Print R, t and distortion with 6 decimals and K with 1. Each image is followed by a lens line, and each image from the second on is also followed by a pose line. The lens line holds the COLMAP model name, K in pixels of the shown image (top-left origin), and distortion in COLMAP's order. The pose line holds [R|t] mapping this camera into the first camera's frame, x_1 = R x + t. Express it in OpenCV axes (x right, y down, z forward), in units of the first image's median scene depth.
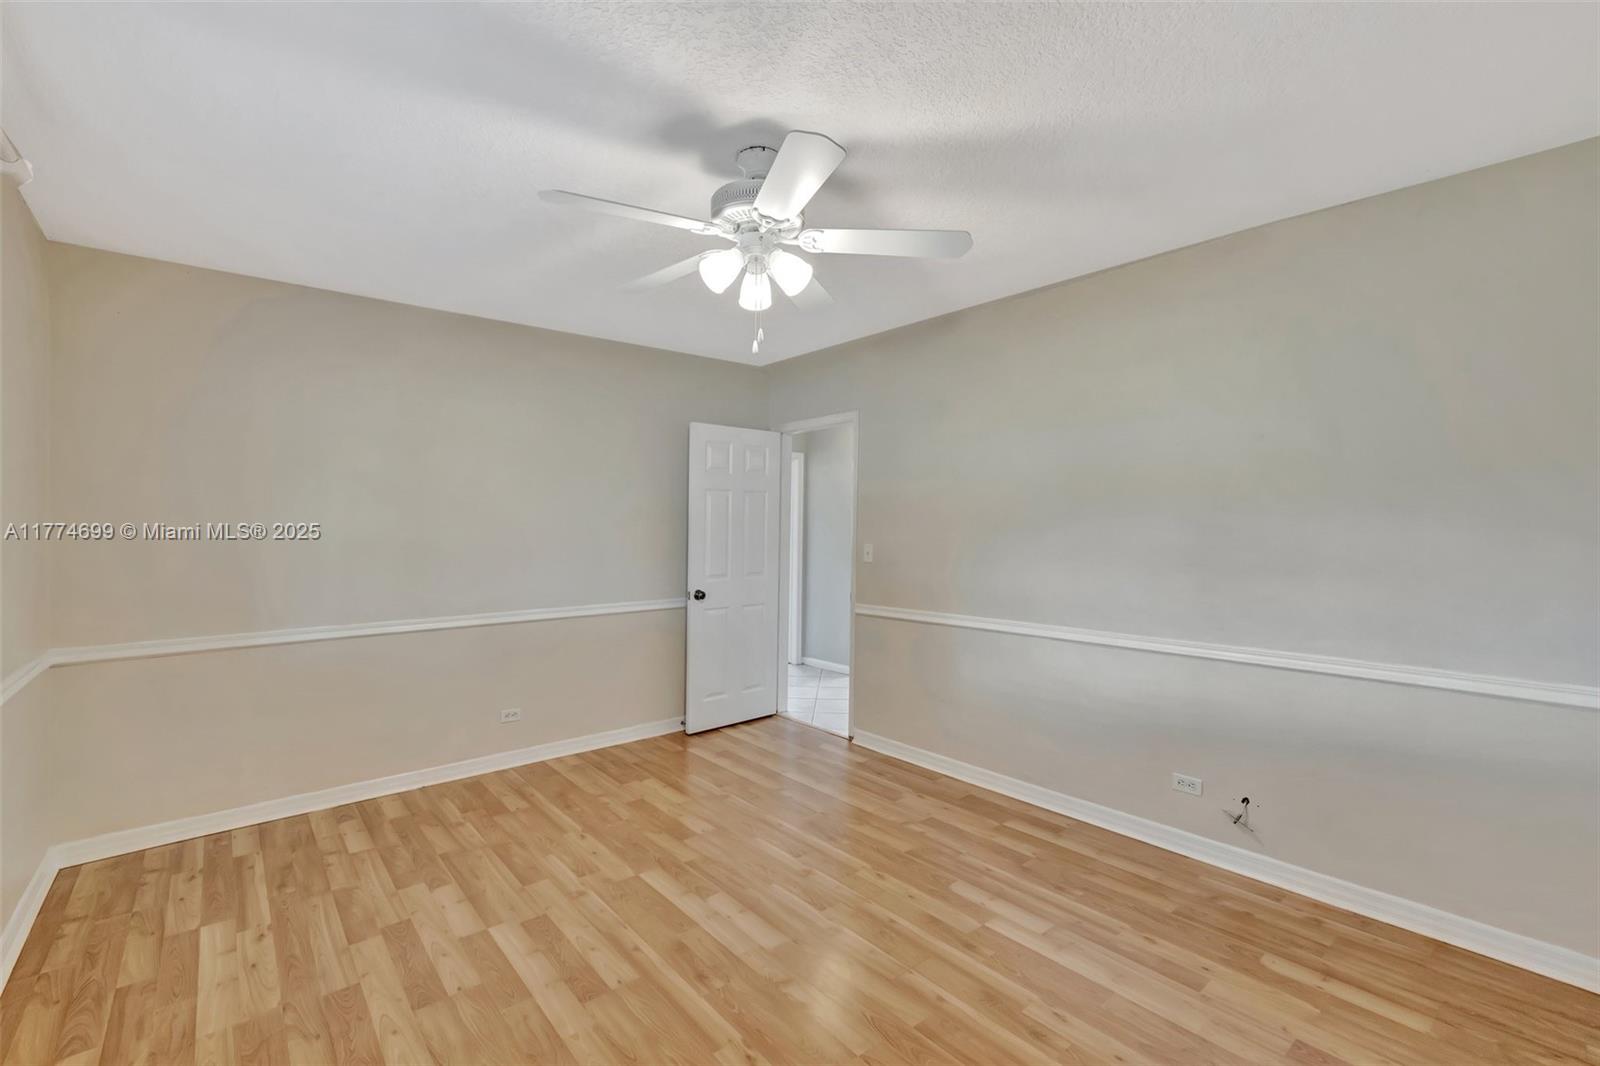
lens RADIAL K [[677.1, 0, 798.8], [0, 677.1, 528.2], [0, 0, 1]] dist [0.006676, 0.000156]
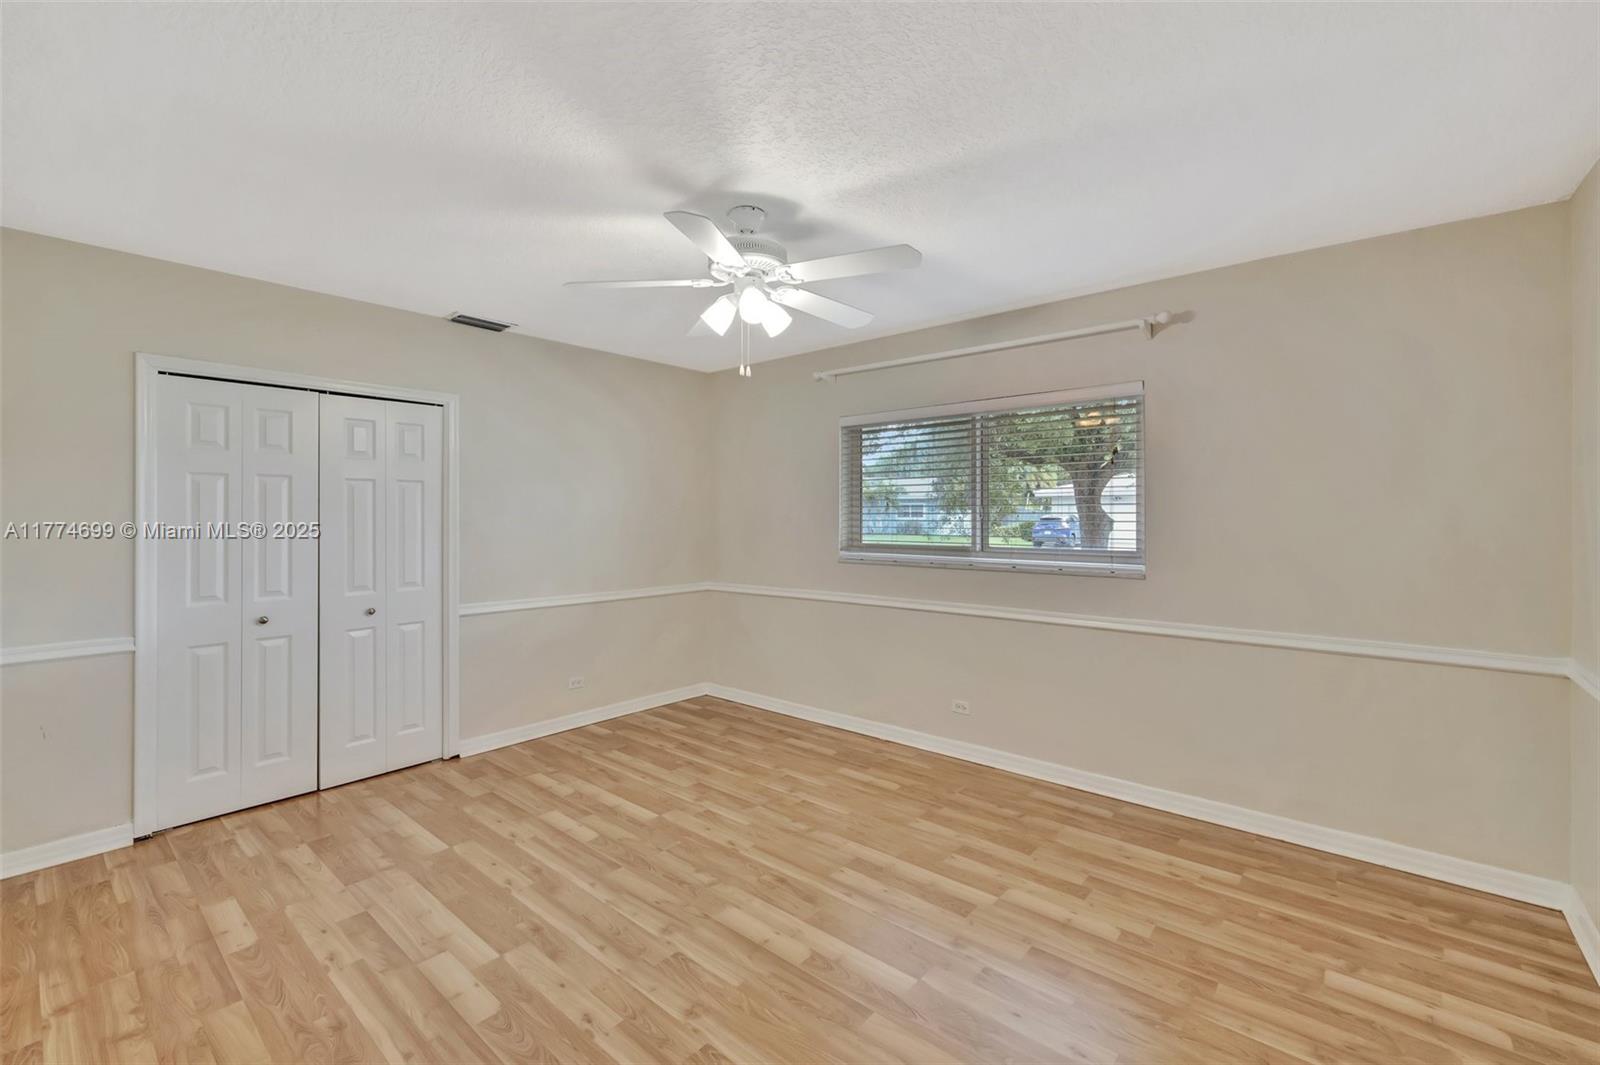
lens RADIAL K [[677.1, 0, 800.9], [0, 677.1, 522.8], [0, 0, 1]] dist [0.006676, 0.000156]
pose [[-0.988806, 0.007242, -0.149030, 0.002280], [0.005550, 0.999915, 0.011766, -0.012226], [0.149103, 0.010807, -0.988763, 1.926117]]
